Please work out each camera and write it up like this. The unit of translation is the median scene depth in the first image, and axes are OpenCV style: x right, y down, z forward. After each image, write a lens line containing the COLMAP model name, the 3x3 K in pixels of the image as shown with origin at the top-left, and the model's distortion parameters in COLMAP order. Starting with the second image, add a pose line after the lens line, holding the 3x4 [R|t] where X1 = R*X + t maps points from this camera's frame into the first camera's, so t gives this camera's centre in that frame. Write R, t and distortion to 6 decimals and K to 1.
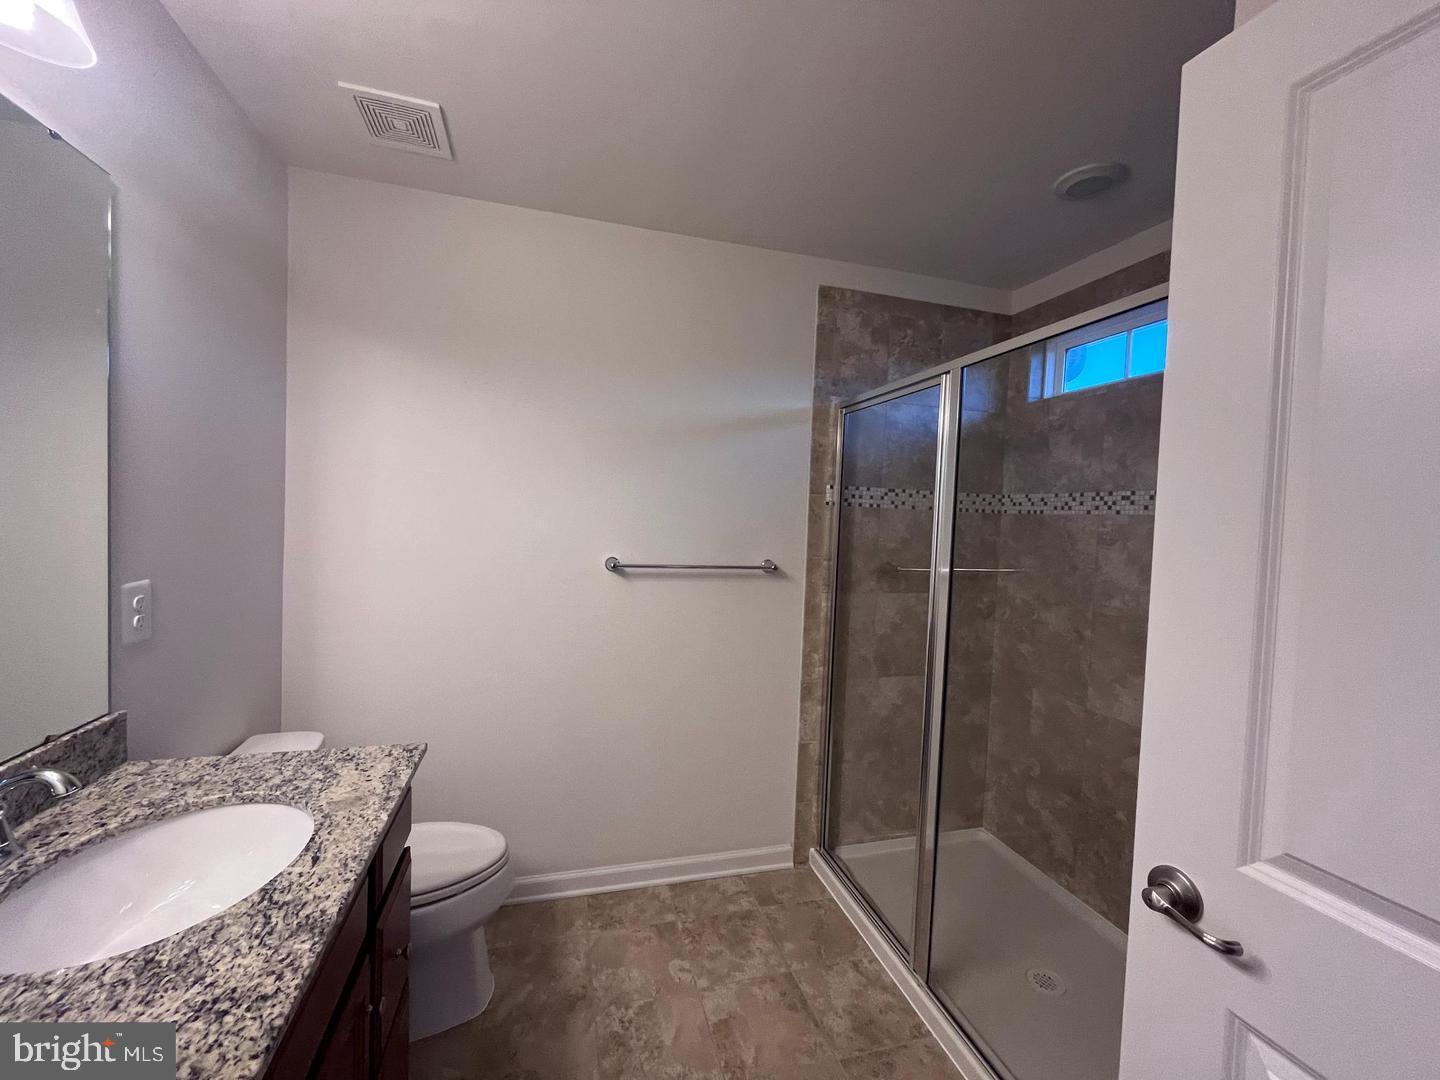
lens RADIAL K [[586.0, 0, 717.0], [0, 586.0, 537.2], [0, 0, 1]] dist [-0.003957, 0.000314]
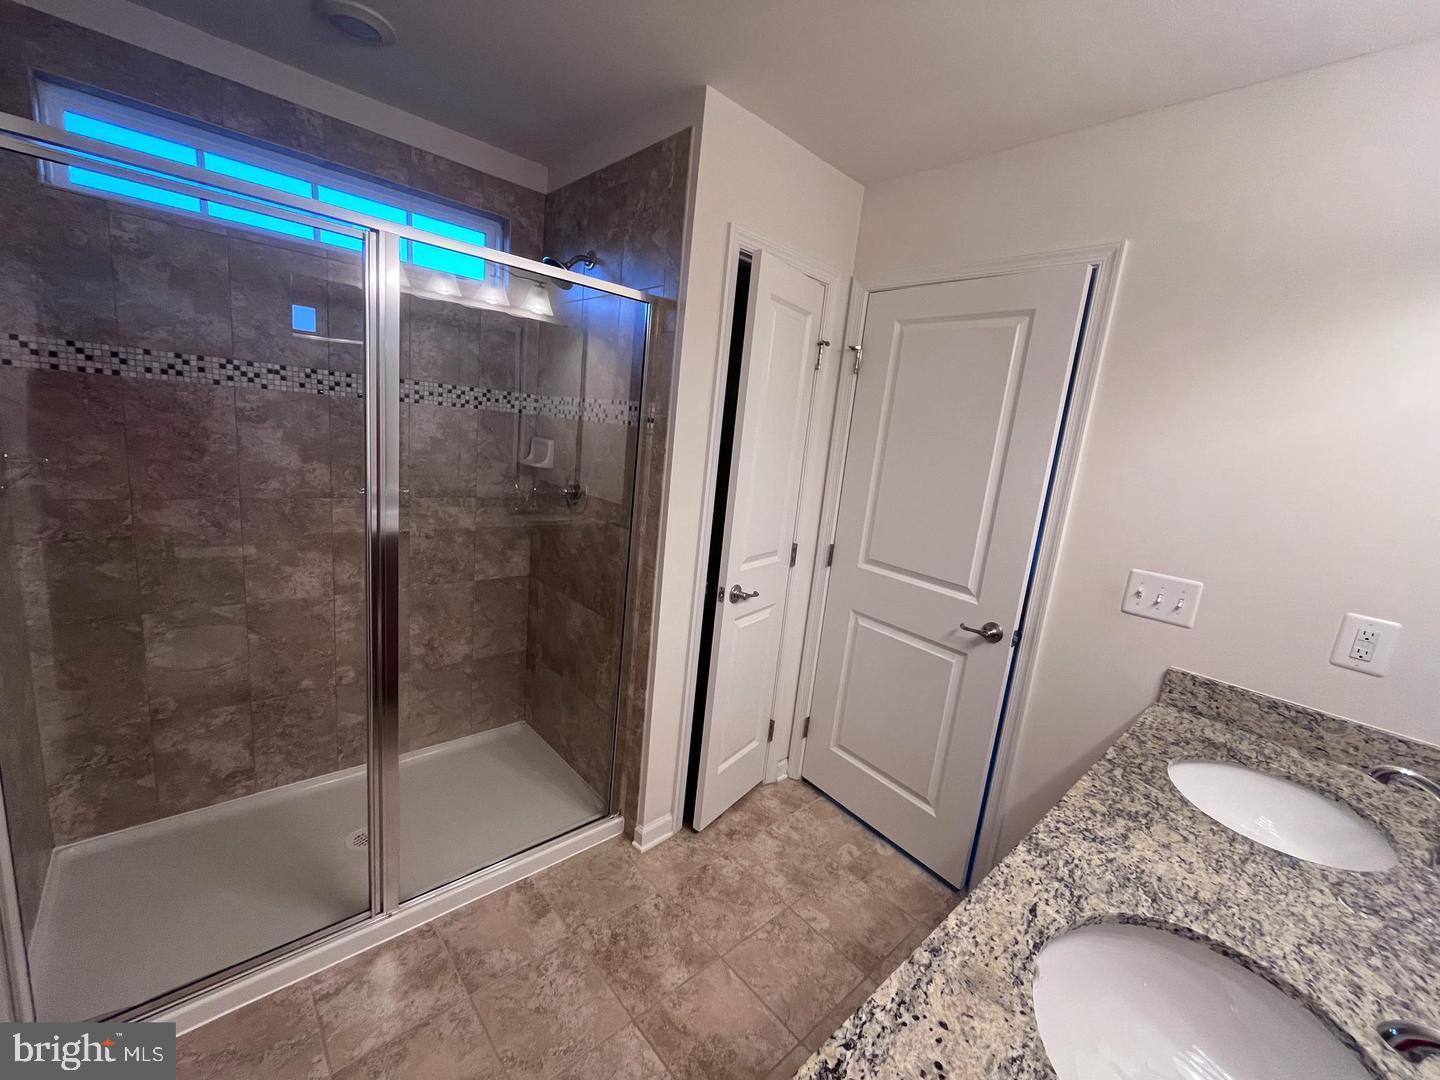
lens RADIAL K [[586.0, 0, 717.0], [0, 586.0, 537.2], [0, 0, 1]] dist [-0.003957, 0.000314]
pose [[-0.437997, -0.247103, 0.864349, -0.467708], [-0.082667, 0.968478, 0.234981, -0.086483], [-0.895167, 0.031468, -0.444618, 0.768554]]
